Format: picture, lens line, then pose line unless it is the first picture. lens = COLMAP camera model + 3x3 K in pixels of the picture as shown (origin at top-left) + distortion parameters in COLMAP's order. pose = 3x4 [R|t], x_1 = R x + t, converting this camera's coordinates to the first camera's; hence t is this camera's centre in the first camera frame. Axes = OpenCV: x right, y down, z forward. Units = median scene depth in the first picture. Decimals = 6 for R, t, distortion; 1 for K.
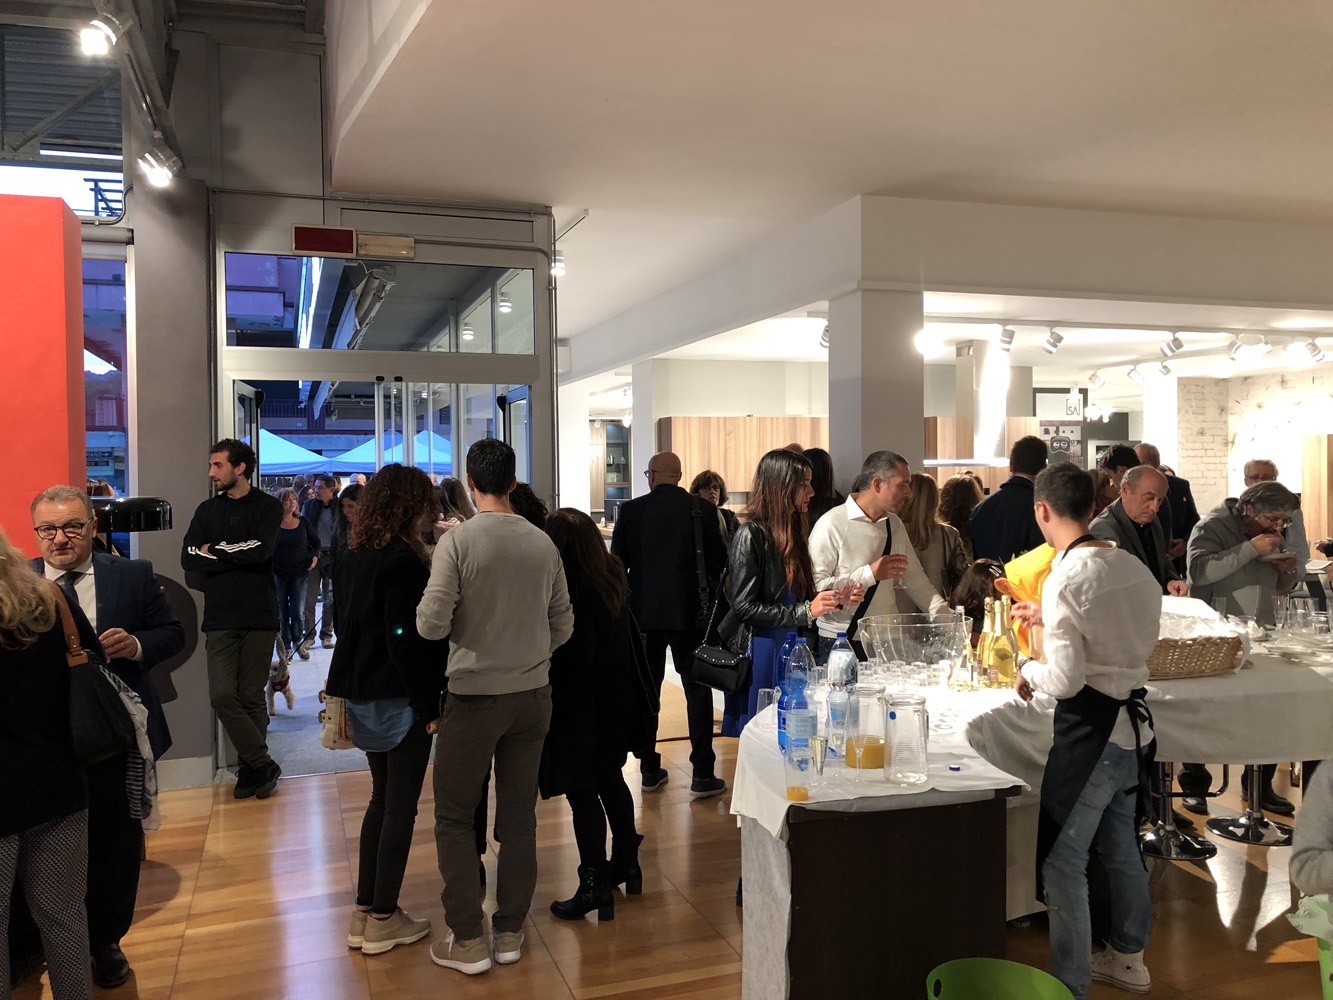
lens RADIAL K [[1106.3, 0, 665.4], [0, 1106.3, 497.3], [0, 0, 1]] dist [-0.001171, -0.000418]
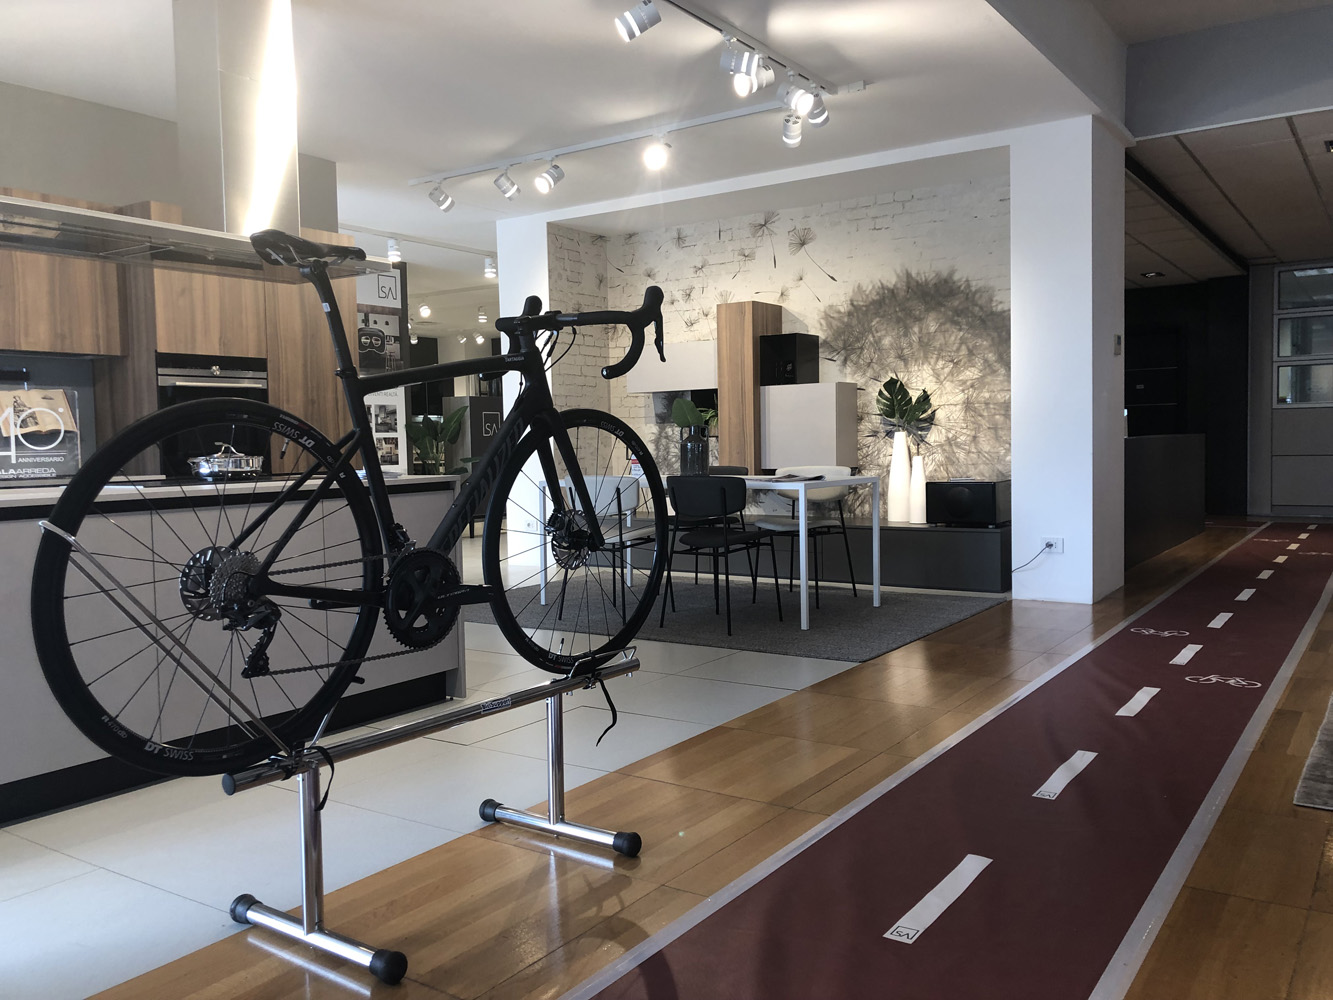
lens RADIAL K [[1107.8, 0, 667.2], [0, 1107.8, 500.6], [0, 0, 1]] dist [-0.004631, 0.014617]
pose [[0.803020, -0.035428, 0.594898, 0.137525], [0.029060, 0.999372, 0.020288, 0.058714], [-0.595243, 0.000996, 0.803545, 0.497424]]
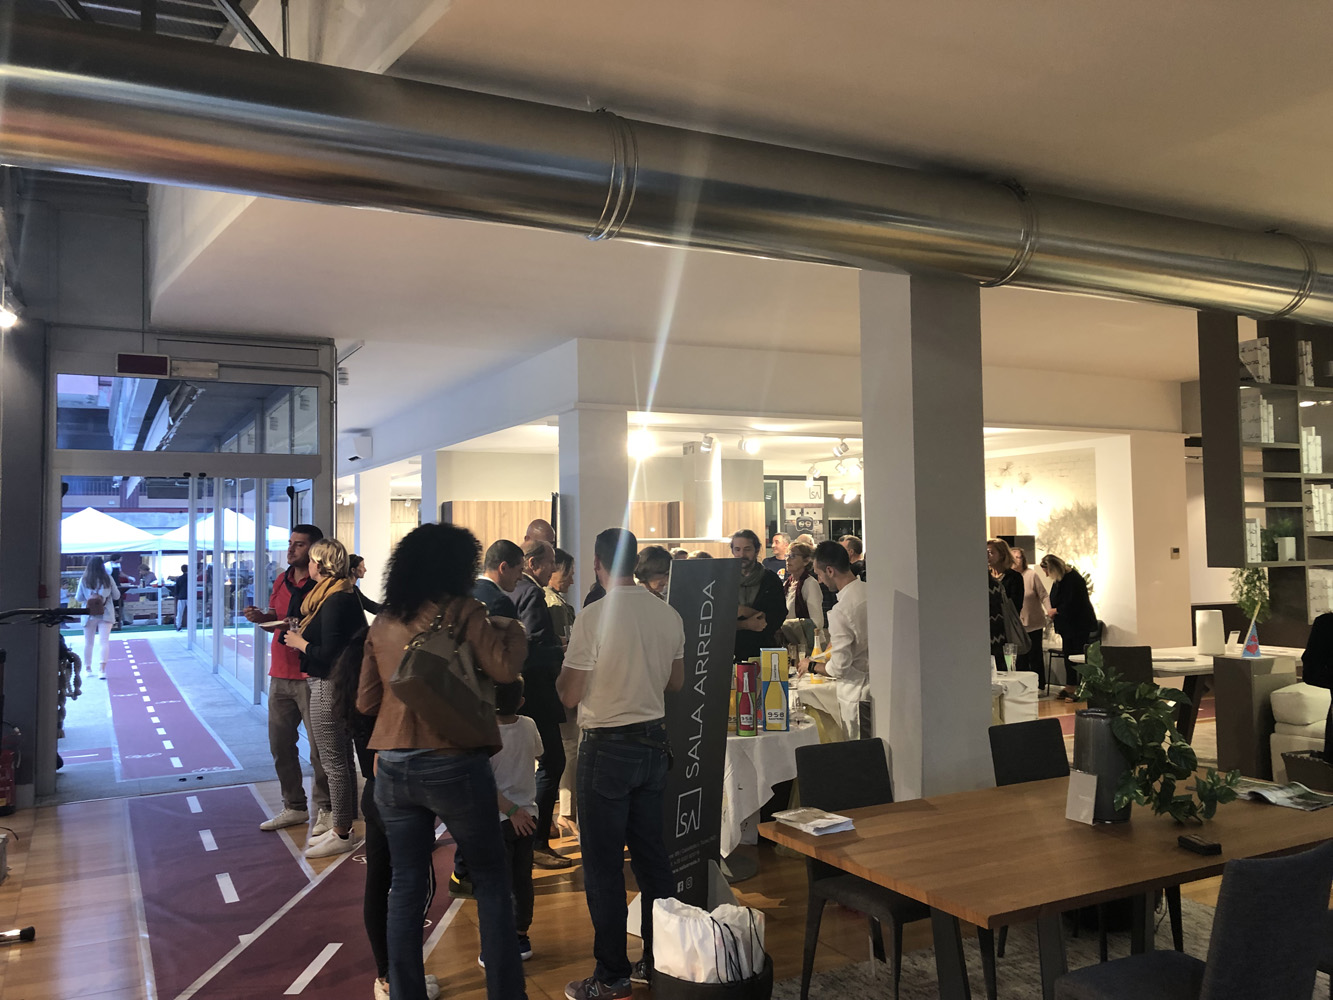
lens RADIAL K [[1107.8, 0, 665.1], [0, 1107.8, 498.6], [0, 0, 1]] dist [-0.004631, 0.014617]
pose [[0.989290, 0.004115, 0.145905, 0.057470], [0.005641, 0.997778, -0.066390, 0.003556], [-0.145854, 0.066502, 0.987068, -0.190662]]
